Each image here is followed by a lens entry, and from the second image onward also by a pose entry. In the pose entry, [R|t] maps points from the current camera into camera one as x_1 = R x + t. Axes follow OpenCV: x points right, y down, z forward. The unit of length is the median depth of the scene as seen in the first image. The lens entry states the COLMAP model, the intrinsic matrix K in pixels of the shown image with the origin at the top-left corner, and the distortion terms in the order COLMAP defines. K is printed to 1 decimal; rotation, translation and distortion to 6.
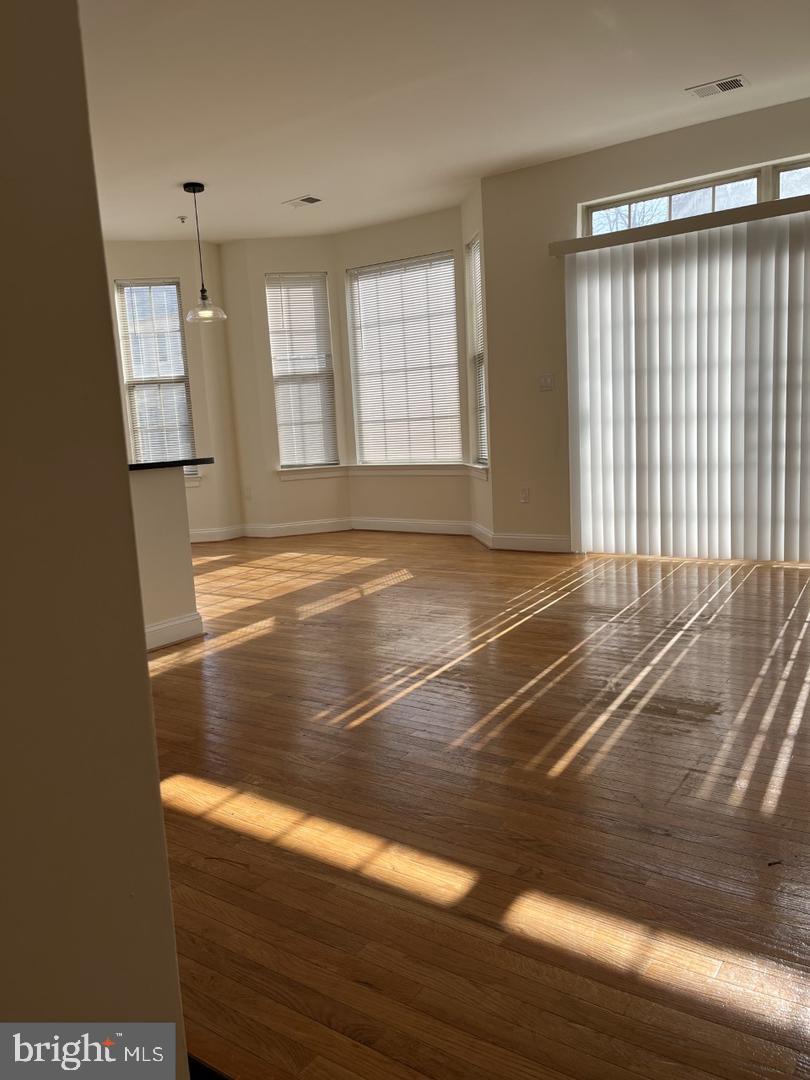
lens RADIAL K [[817.0, 0, 401.2], [0, 817.0, 545.8], [0, 0, 1]] dist [0.077927, -0.101685]
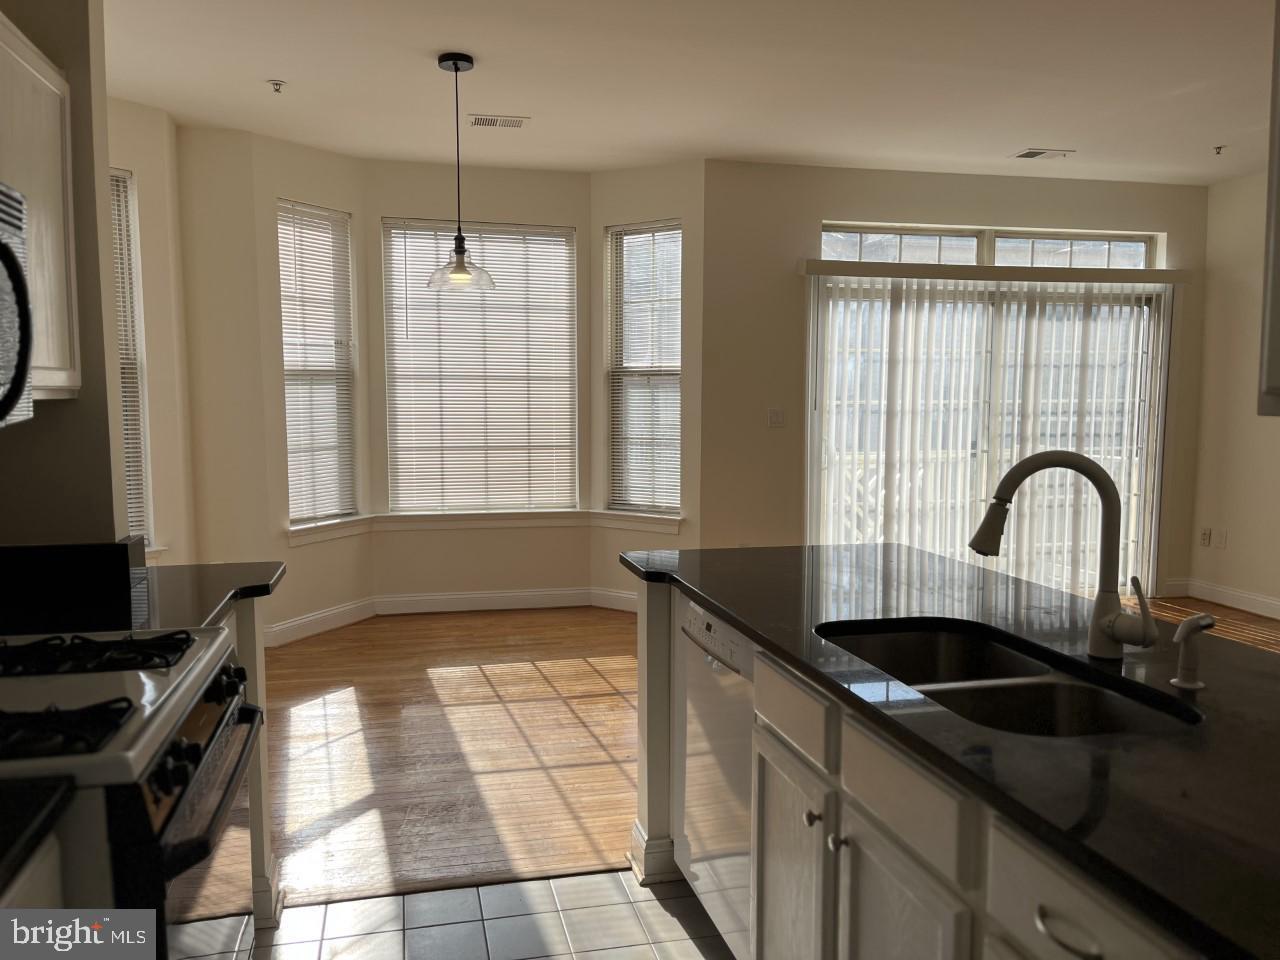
lens RADIAL K [[966.4, 0, 638.6], [0, 966.4, 494.6], [0, 0, 1]] dist [0.070822, -0.099832]
pose [[0.655131, -0.021232, 0.755217, -0.543329], [0.072692, 0.996739, -0.035037, -0.079400], [-0.752010, 0.077852, 0.654538, 0.381751]]
